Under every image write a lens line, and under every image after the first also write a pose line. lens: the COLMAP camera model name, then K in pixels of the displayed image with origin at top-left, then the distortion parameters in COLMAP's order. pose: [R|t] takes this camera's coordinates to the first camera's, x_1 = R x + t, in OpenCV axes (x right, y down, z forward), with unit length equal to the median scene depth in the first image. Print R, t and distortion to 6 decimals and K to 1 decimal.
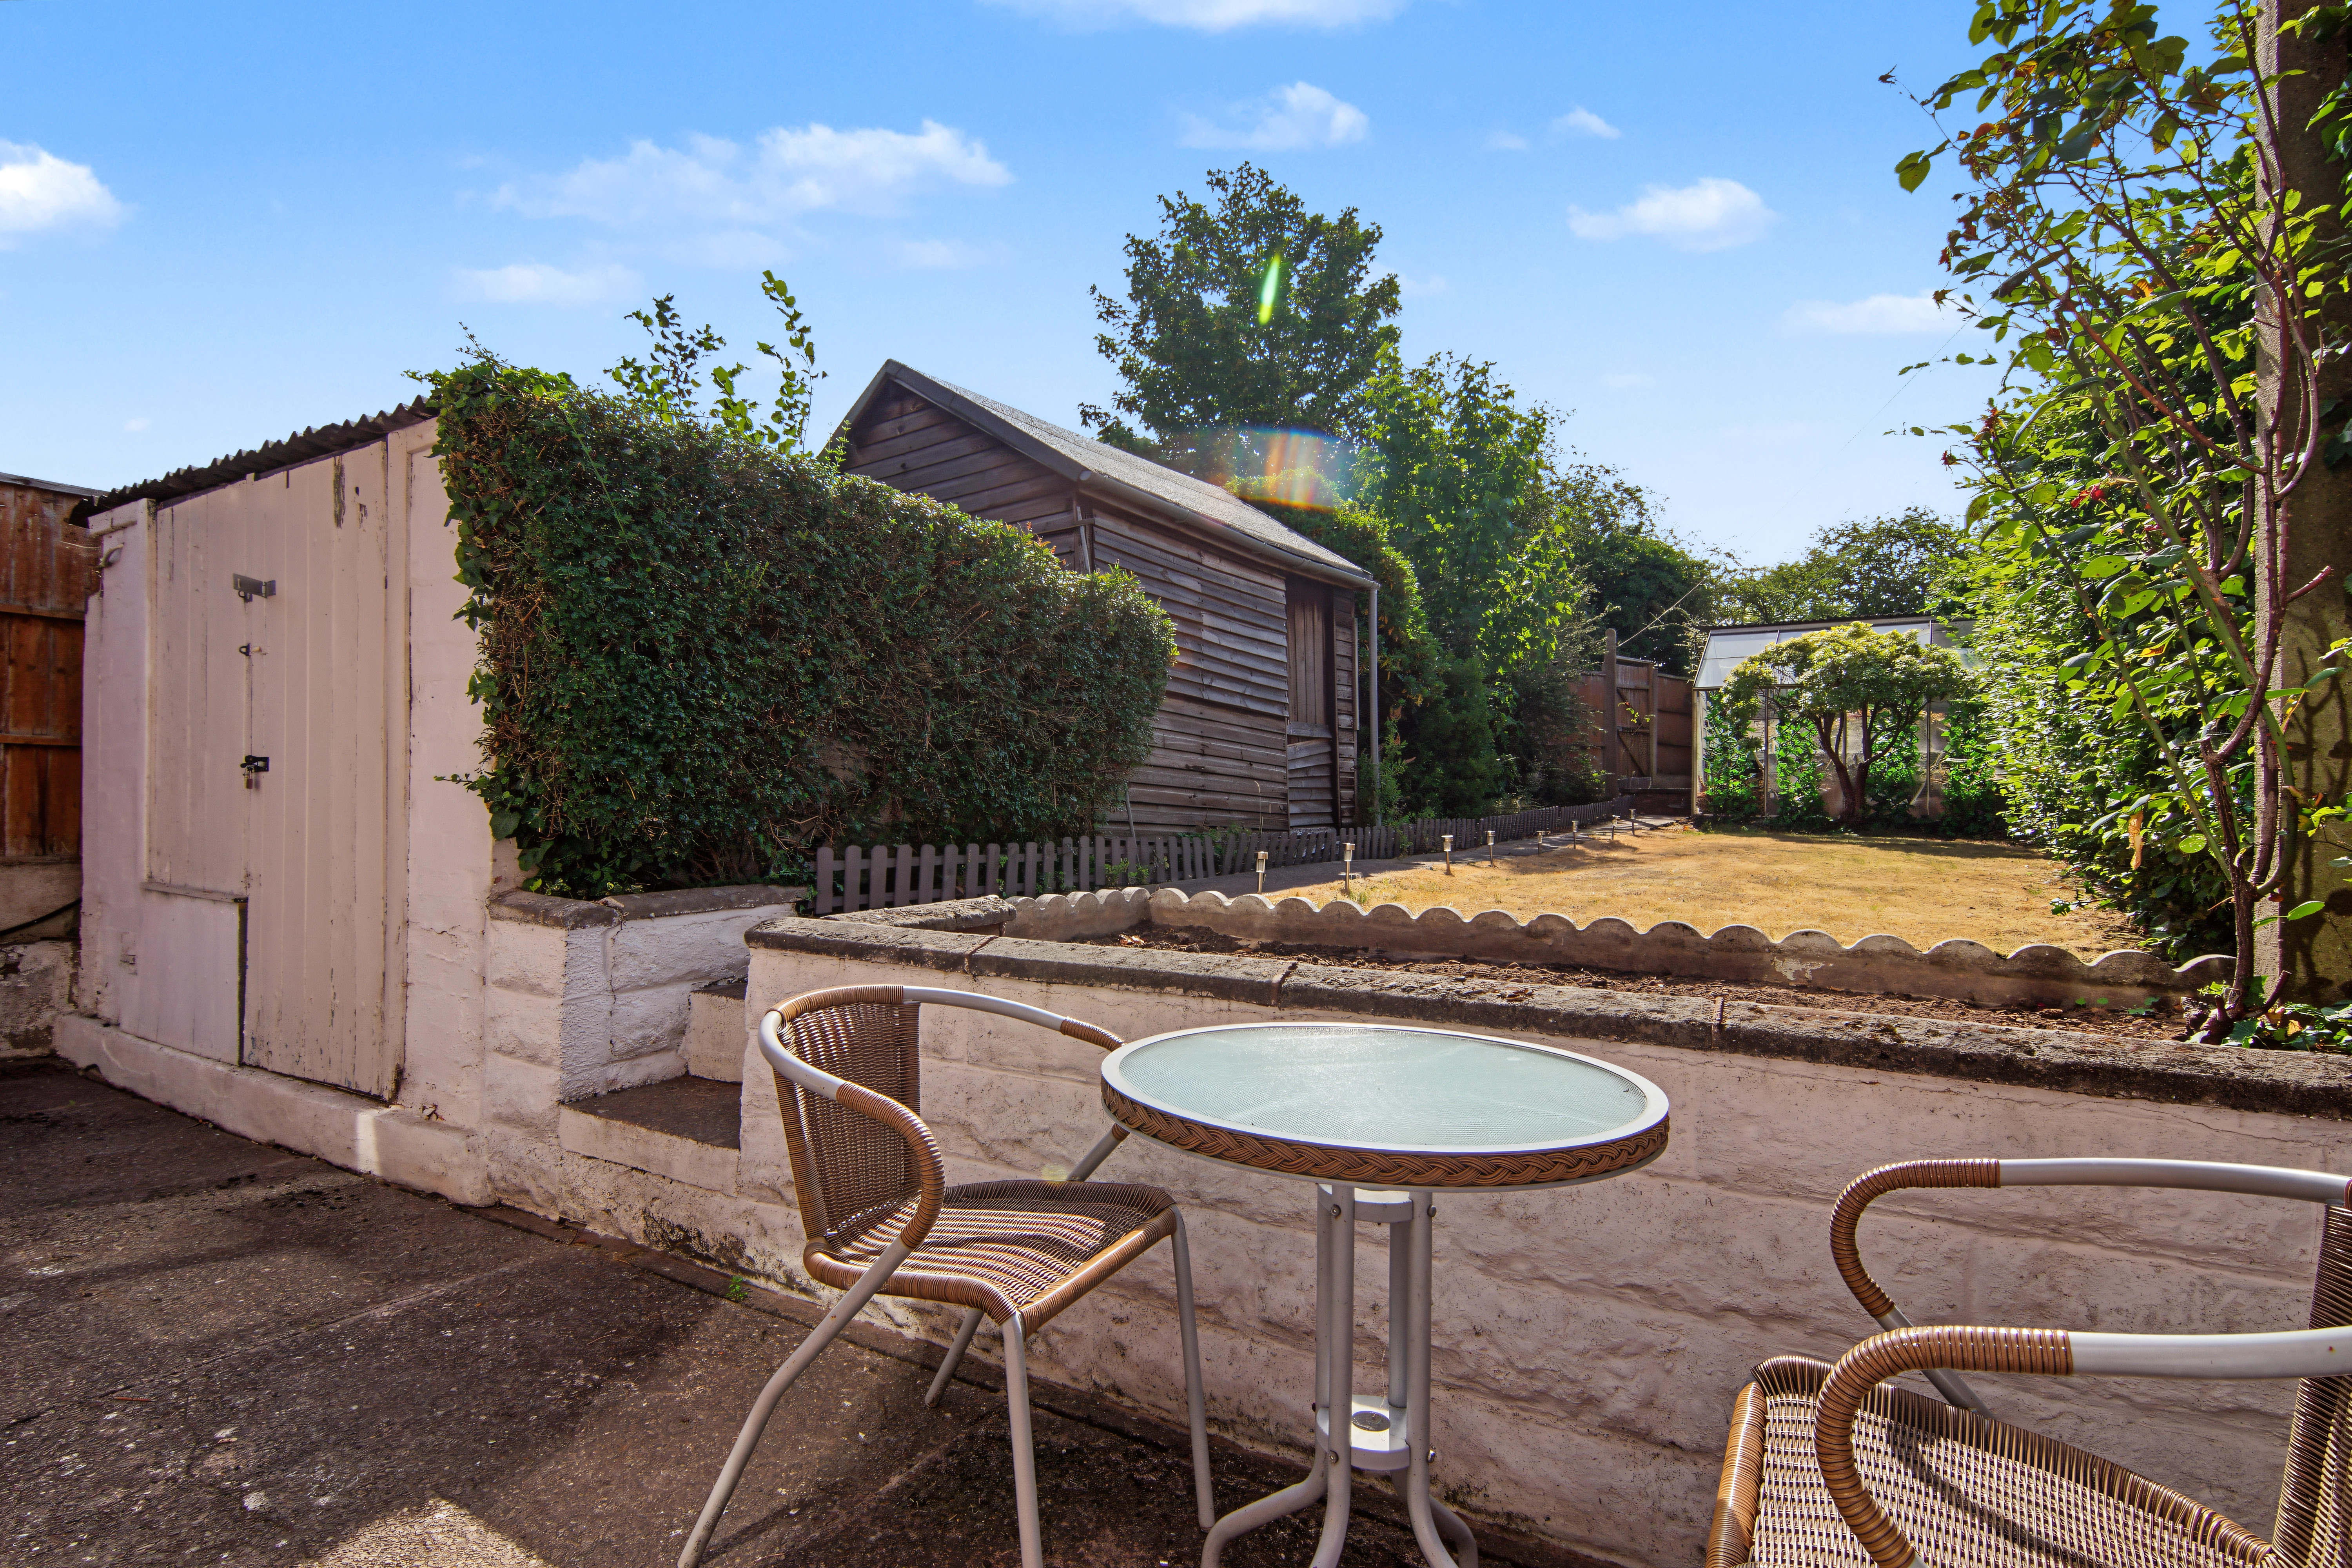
lens RADIAL K [[1217.9, 0, 1176.0], [0, 1217.9, 784.0], [0, 0, 1]] dist [0.001865, -0.000085]
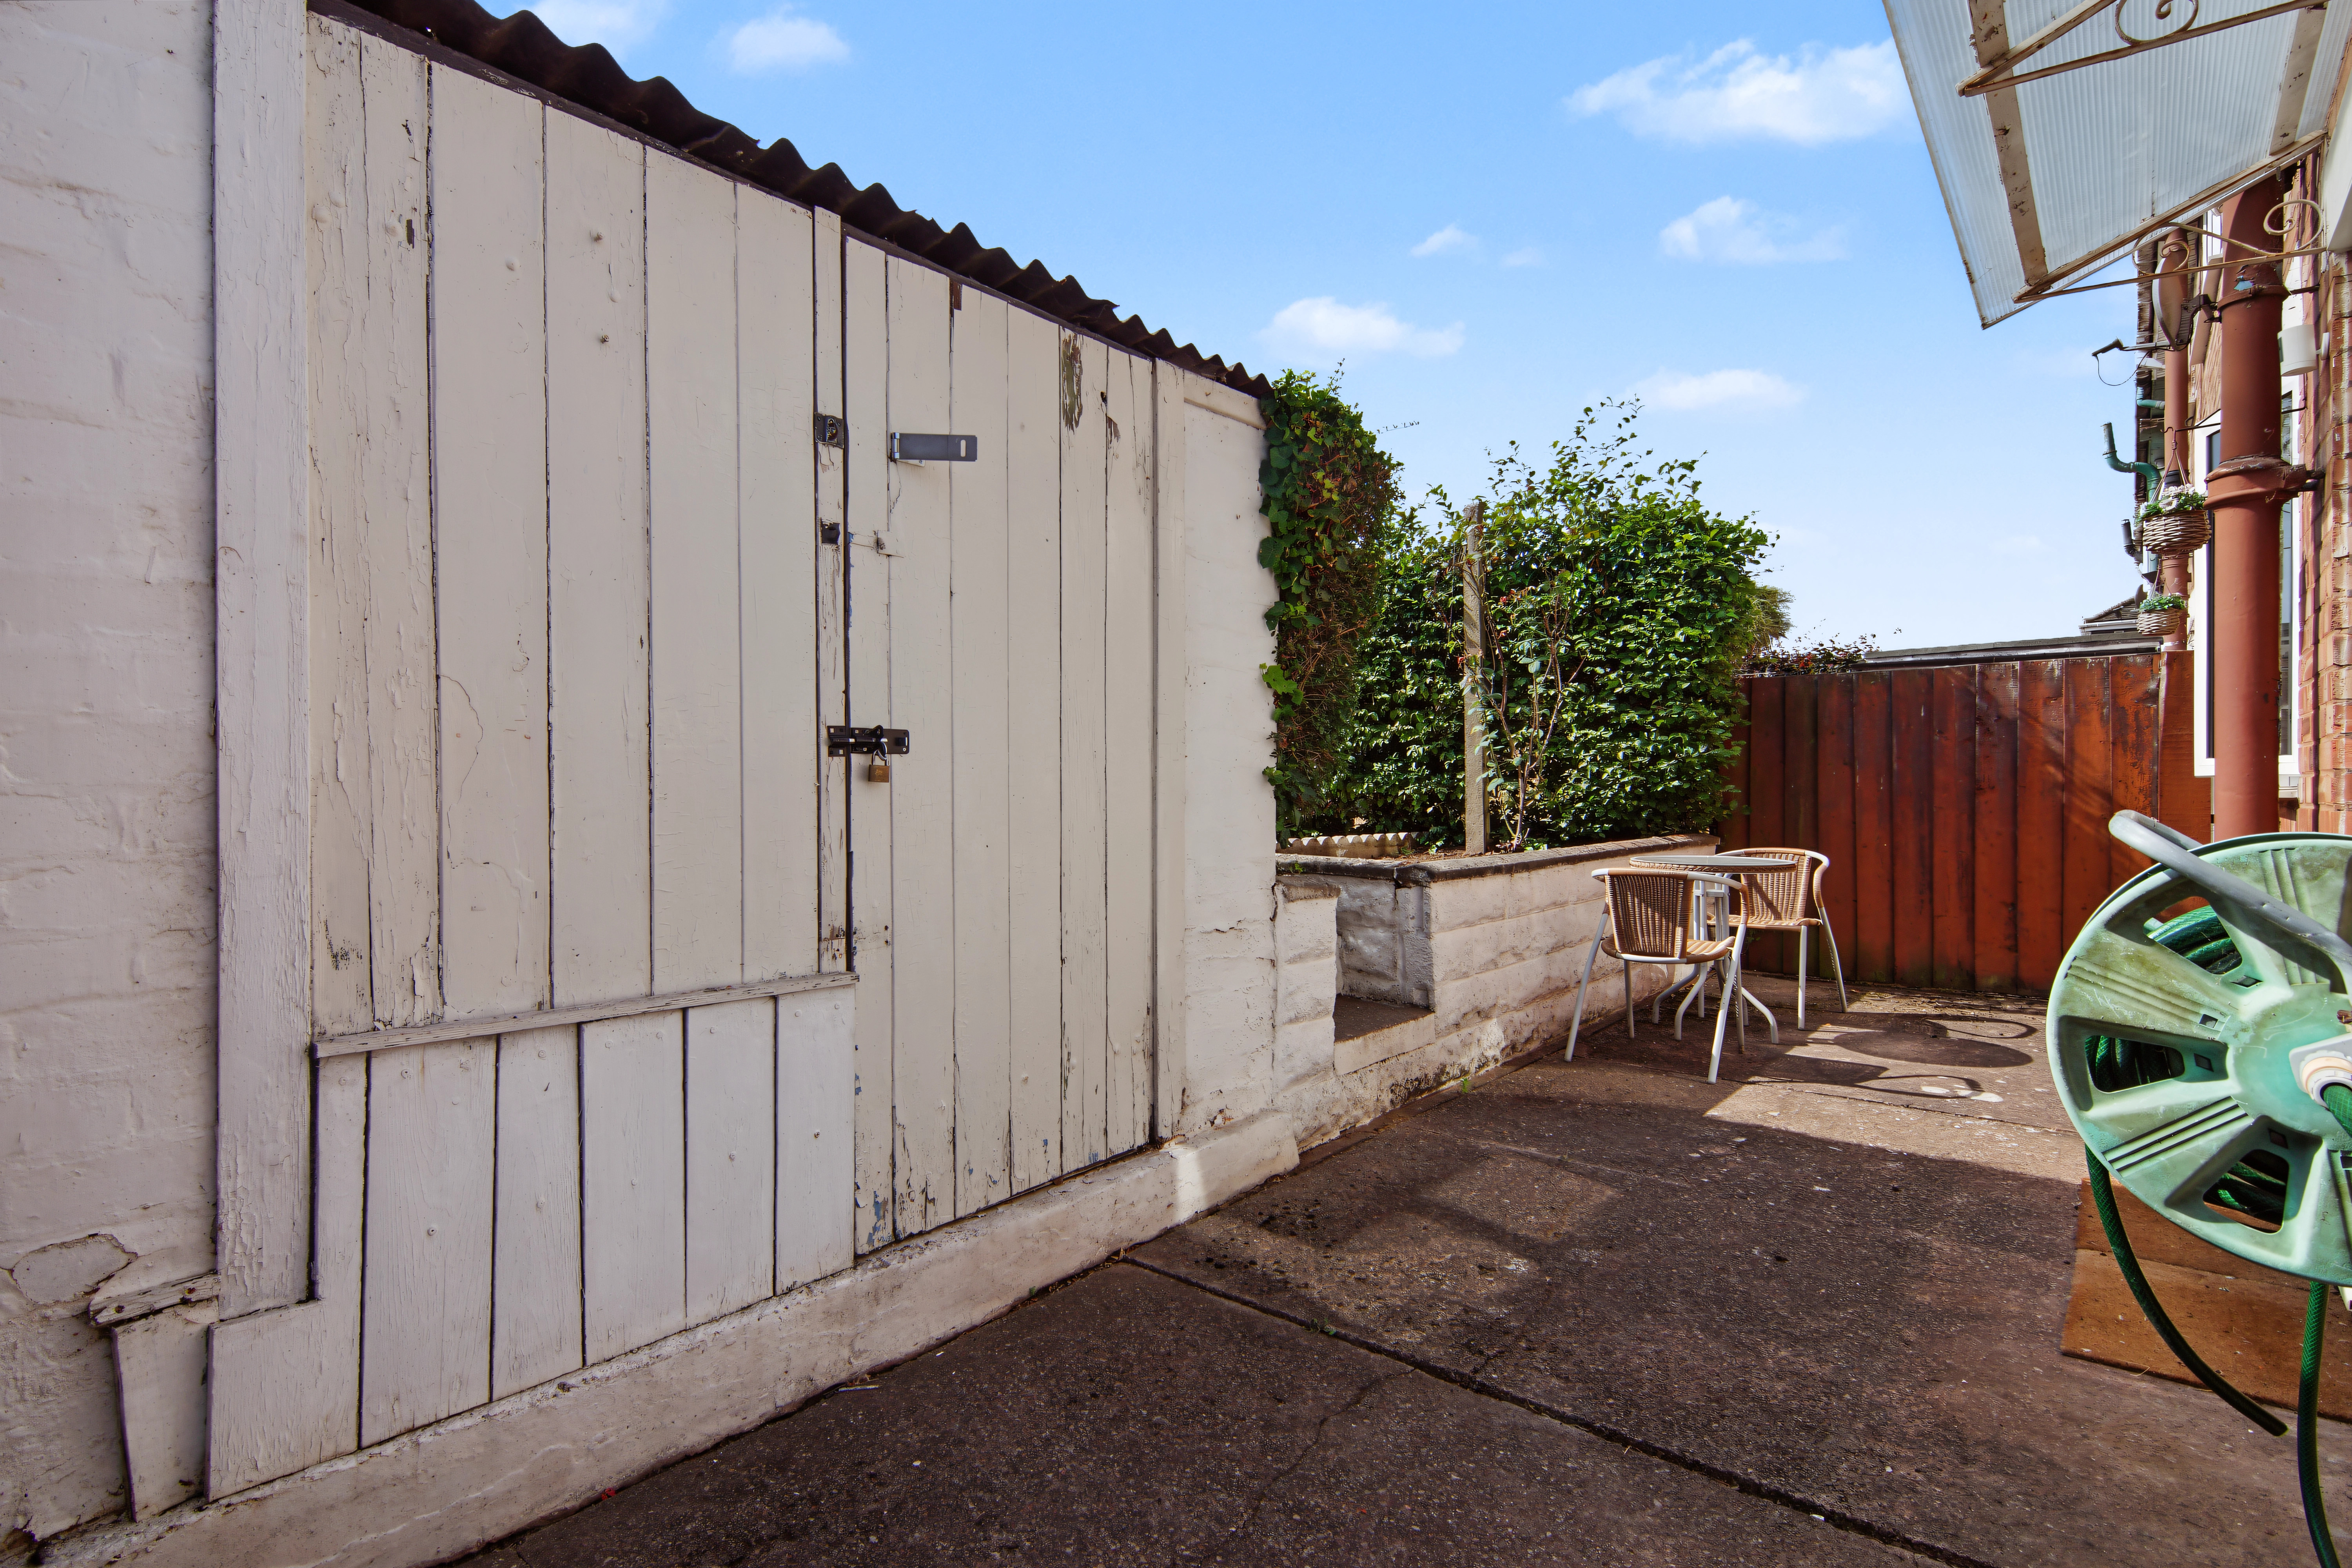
lens RADIAL K [[1147.3, 0, 1176.0], [0, 1147.3, 784.0], [0, 0, 1]] dist [0.012845, -0.000423]
pose [[0.128450, -0.004896, 0.991704, -1.627146], [-0.017856, 0.999814, 0.007249, 0.001070], [-0.991555, -0.018639, 0.128339, 0.995849]]
